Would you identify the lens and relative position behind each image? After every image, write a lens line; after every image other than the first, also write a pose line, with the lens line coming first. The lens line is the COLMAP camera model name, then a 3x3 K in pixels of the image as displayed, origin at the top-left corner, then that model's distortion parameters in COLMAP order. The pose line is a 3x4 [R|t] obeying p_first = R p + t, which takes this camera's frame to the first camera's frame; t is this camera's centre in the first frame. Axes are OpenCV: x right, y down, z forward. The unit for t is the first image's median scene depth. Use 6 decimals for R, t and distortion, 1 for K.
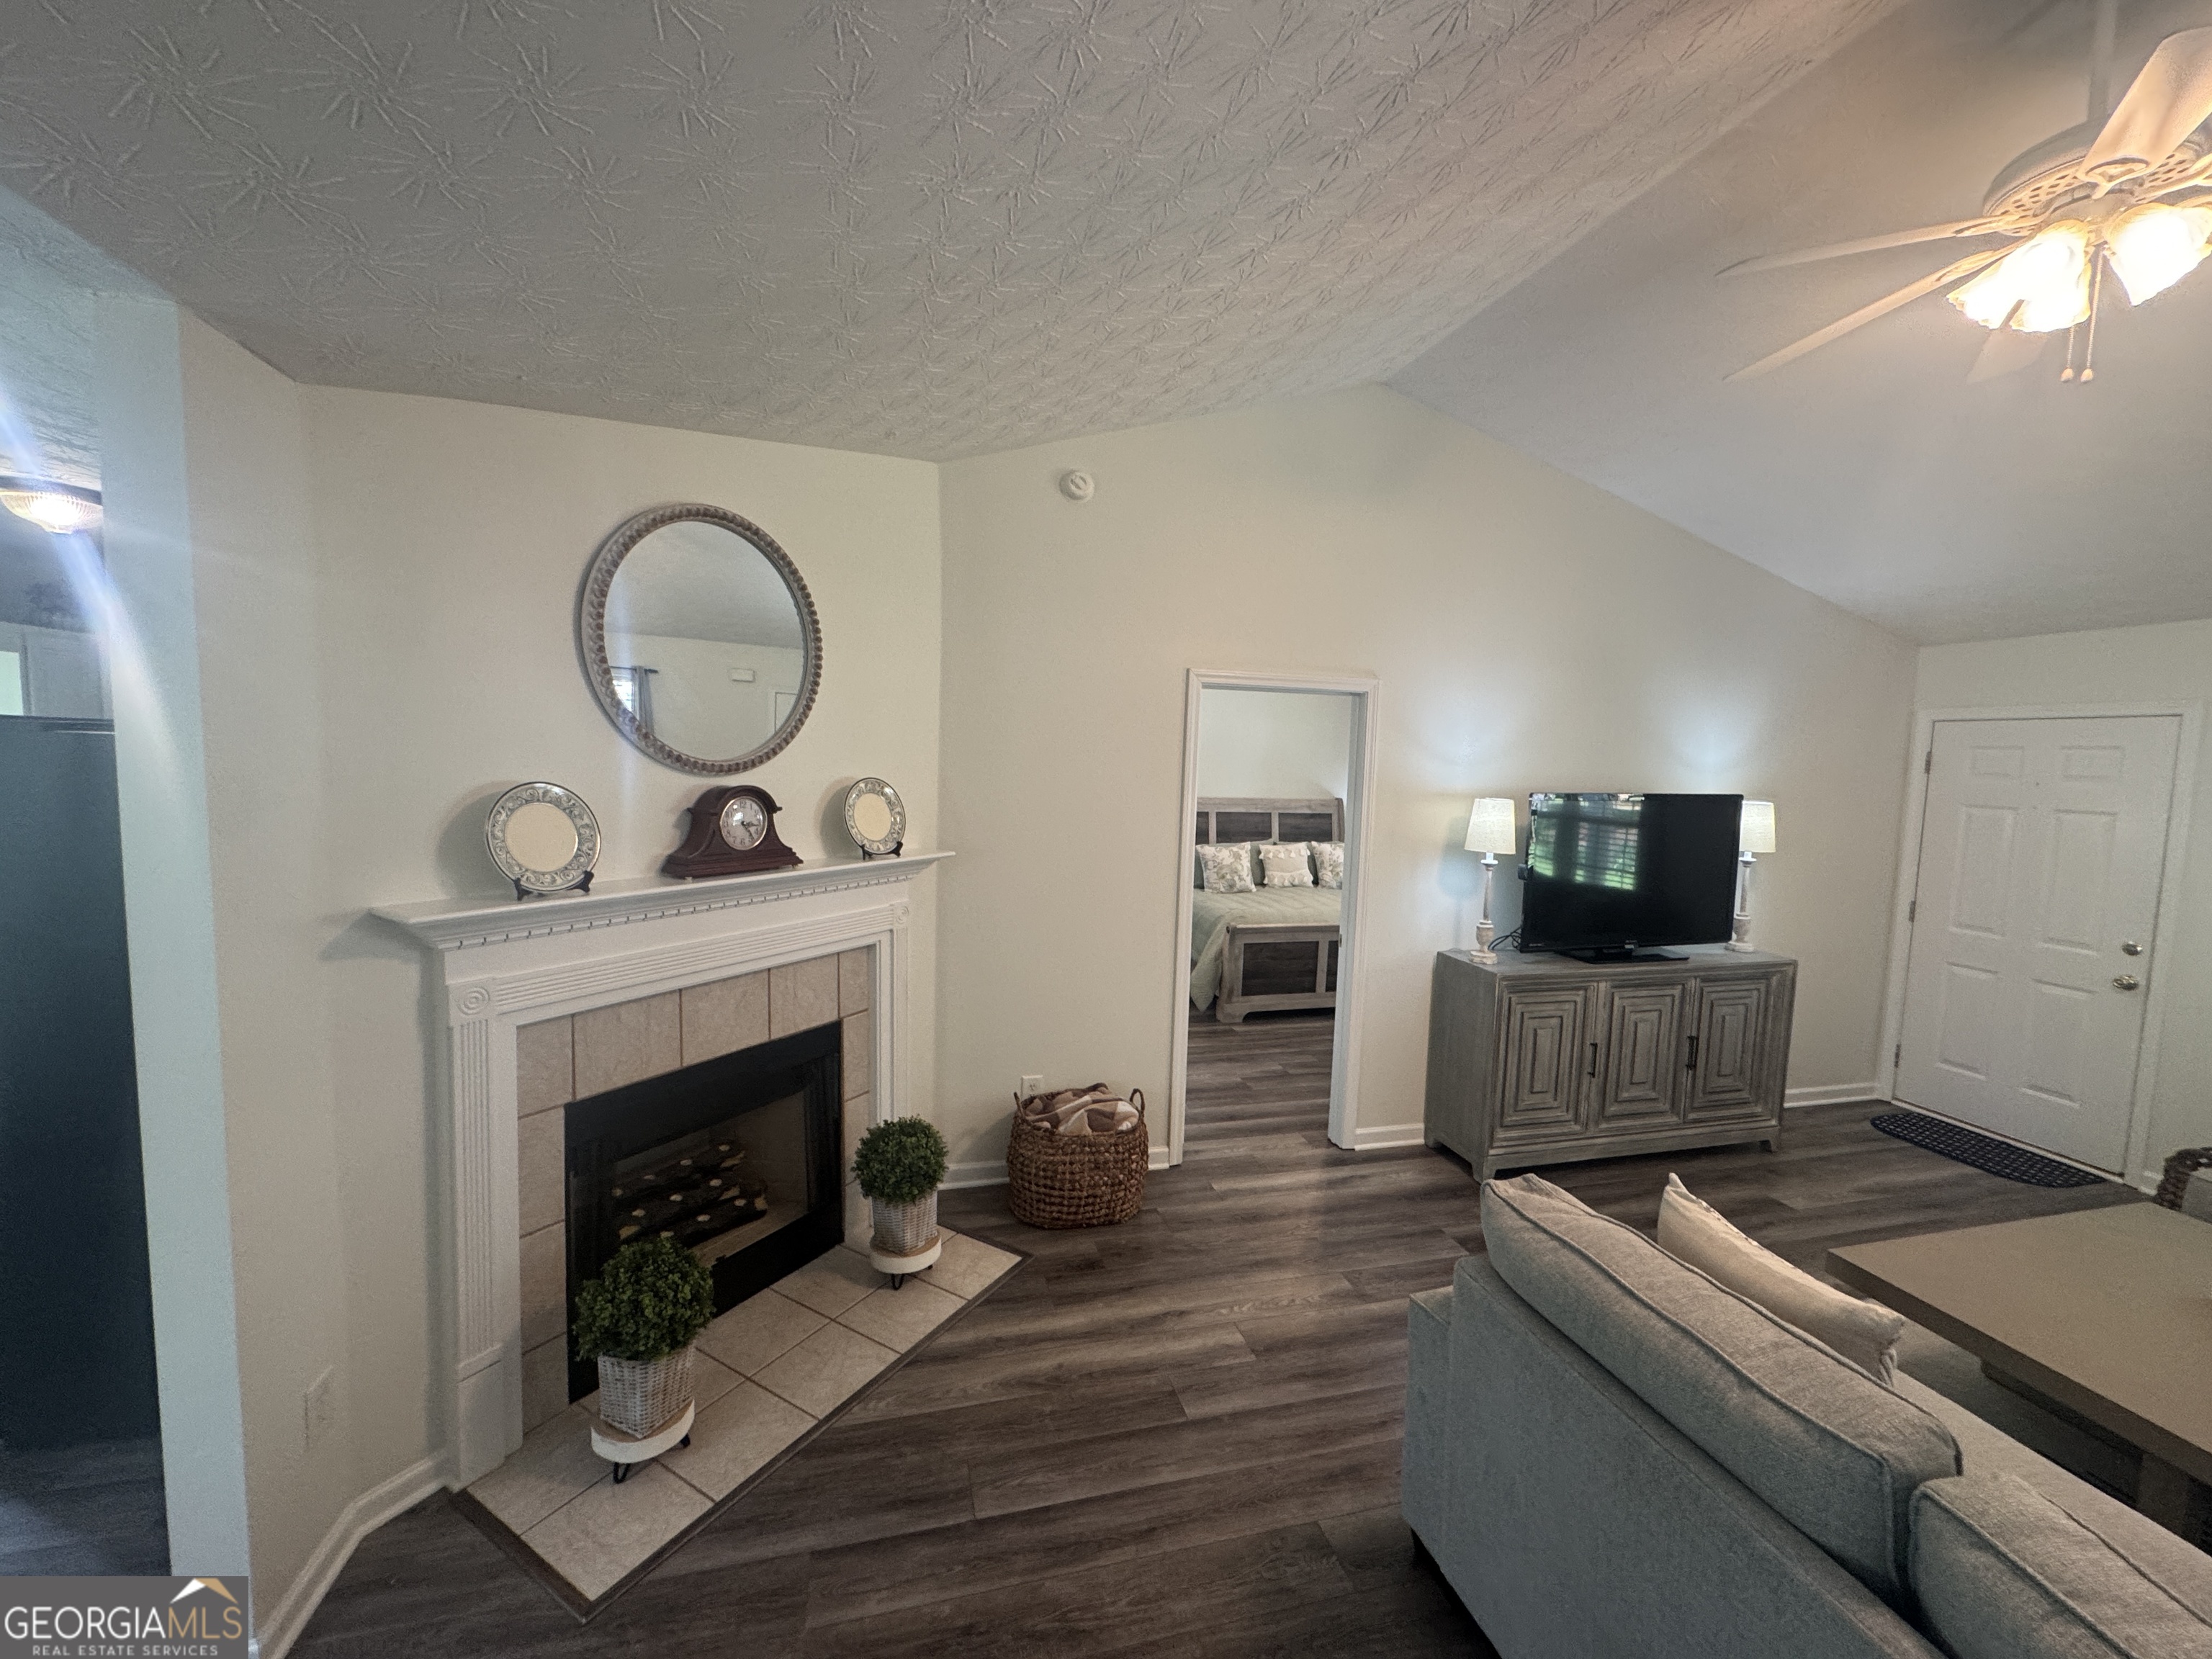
lens RADIAL K [[875.0, 0, 1109.3], [0, 875.0, 826.2], [0, 0, 1]] dist [-0.003897, 0.000719]
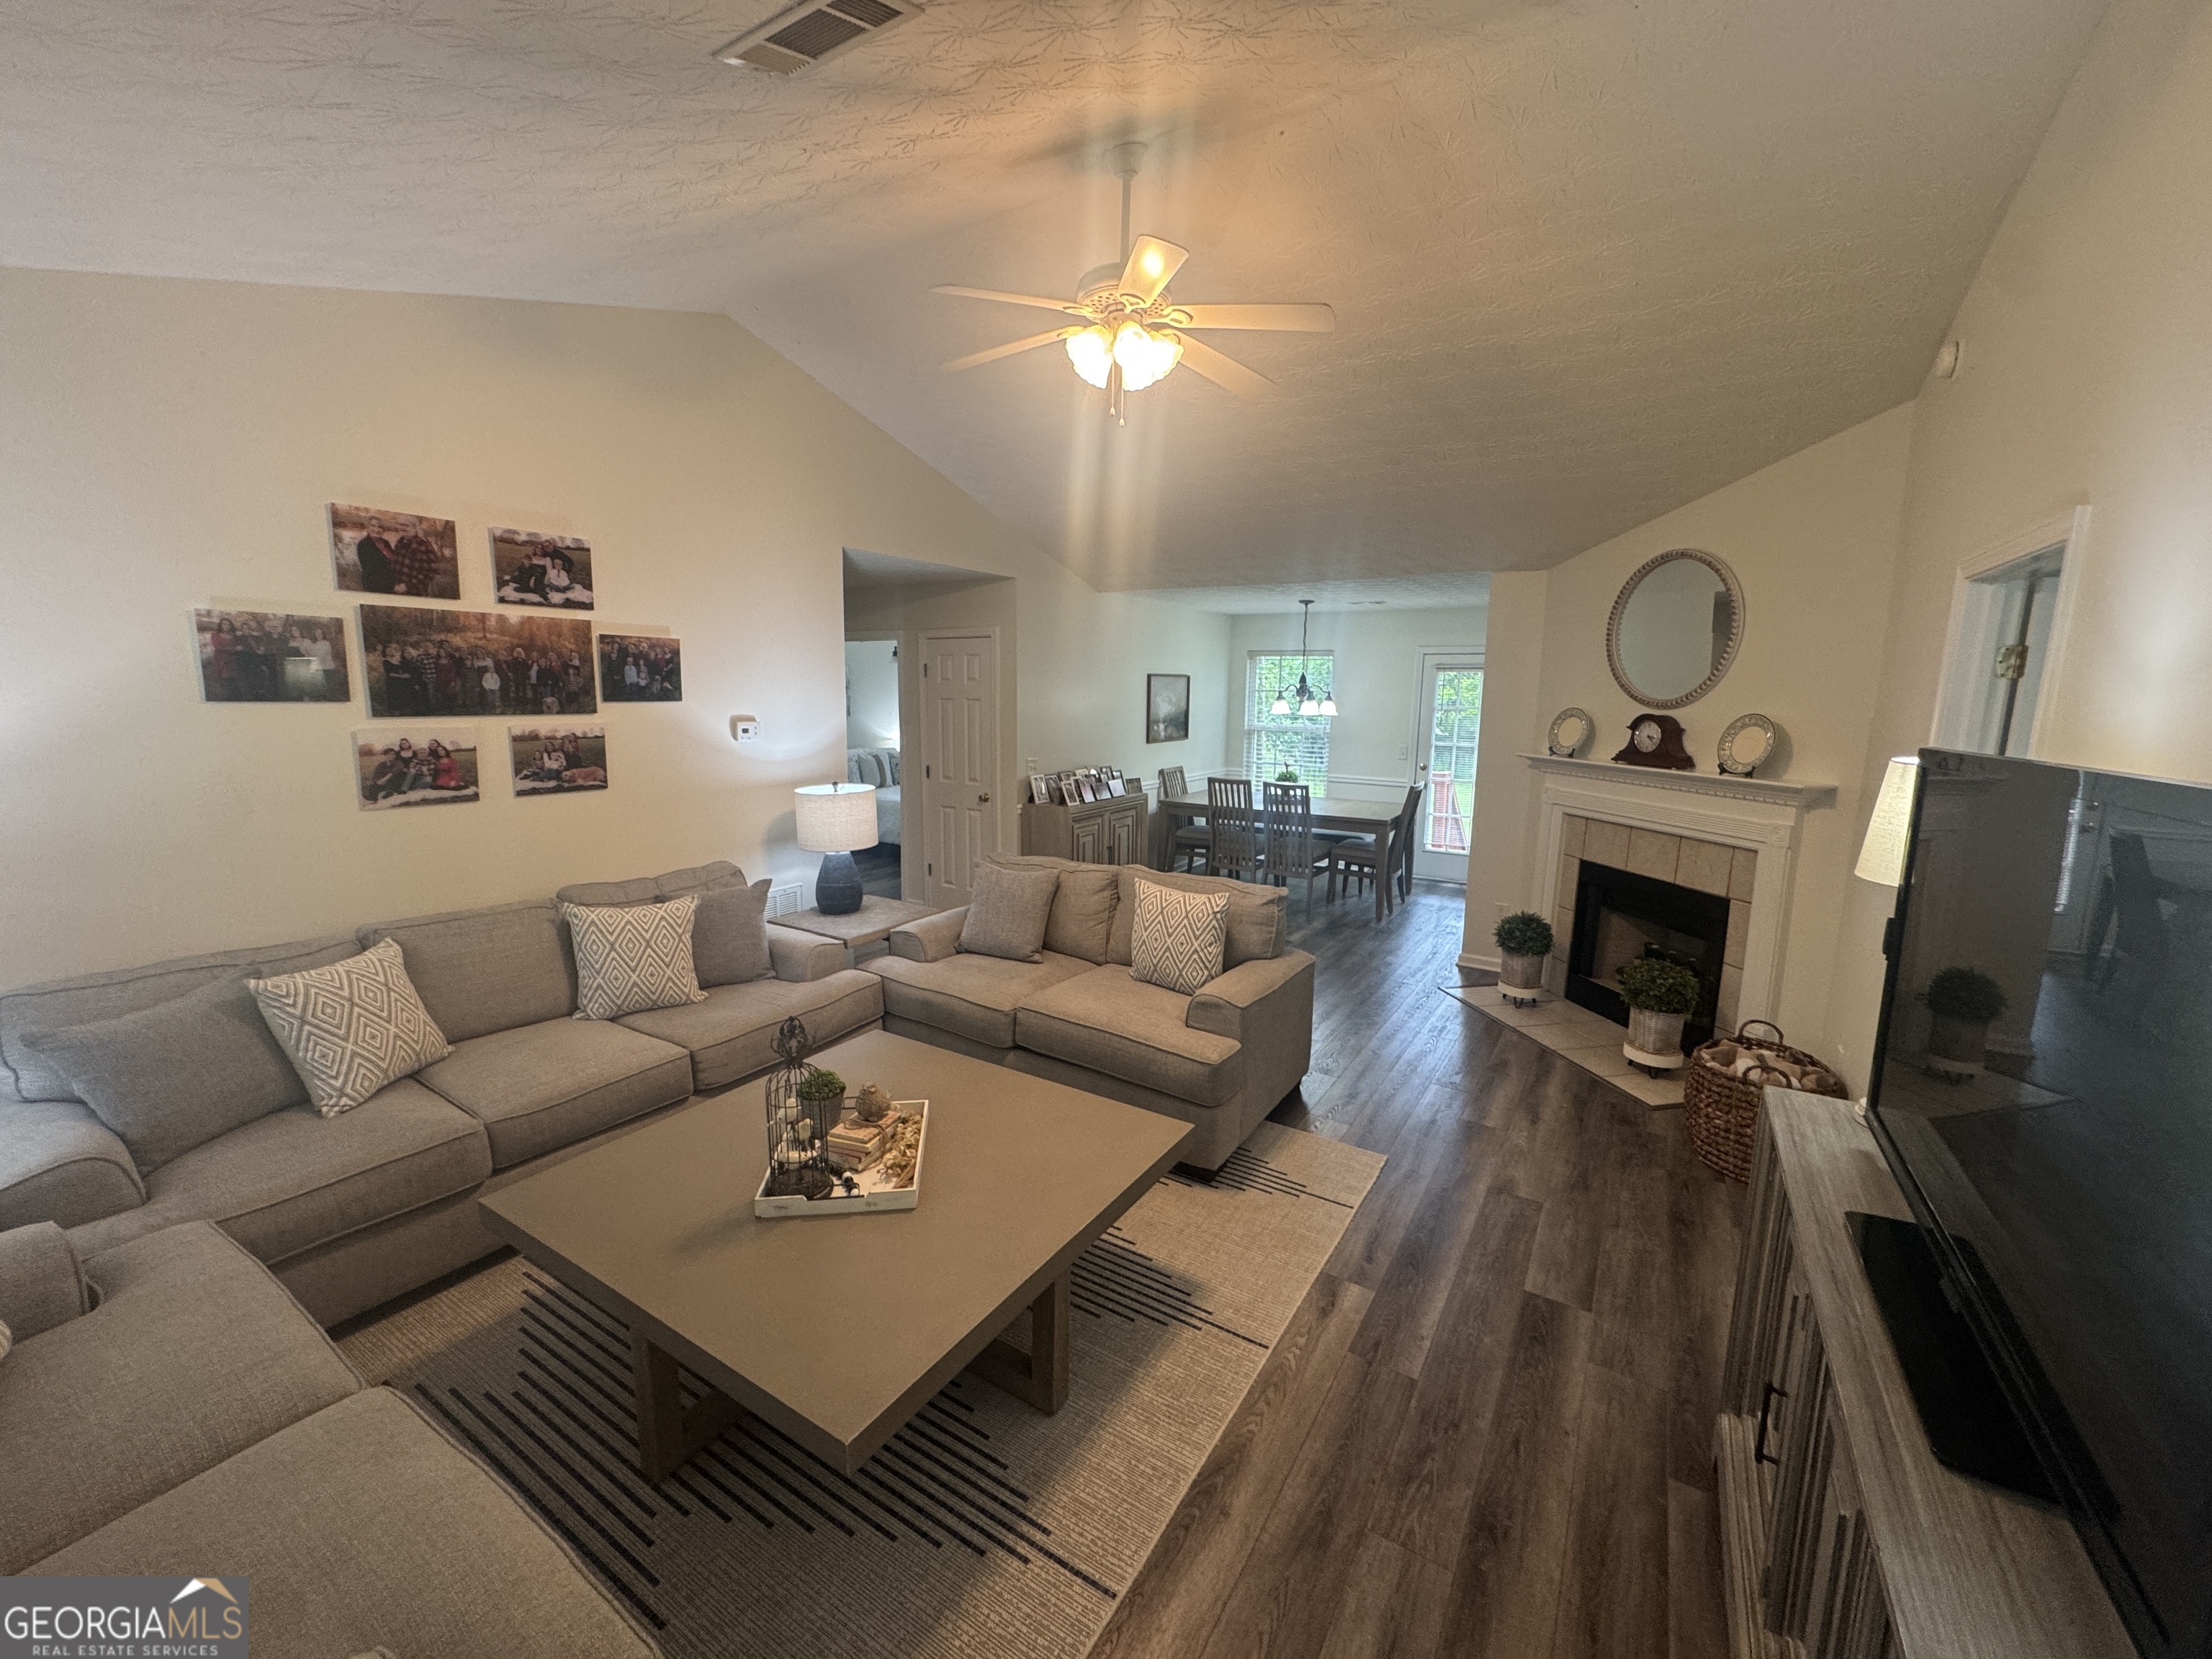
lens RADIAL K [[875.0, 0, 1105.8], [0, 875.0, 823.5], [0, 0, 1]] dist [-0.003897, 0.000719]
pose [[-0.729641, 0.058166, -0.681352, 0.391140], [-0.097260, 0.977420, 0.187594, -0.013706], [0.676878, 0.203145, -0.707509, 0.393052]]
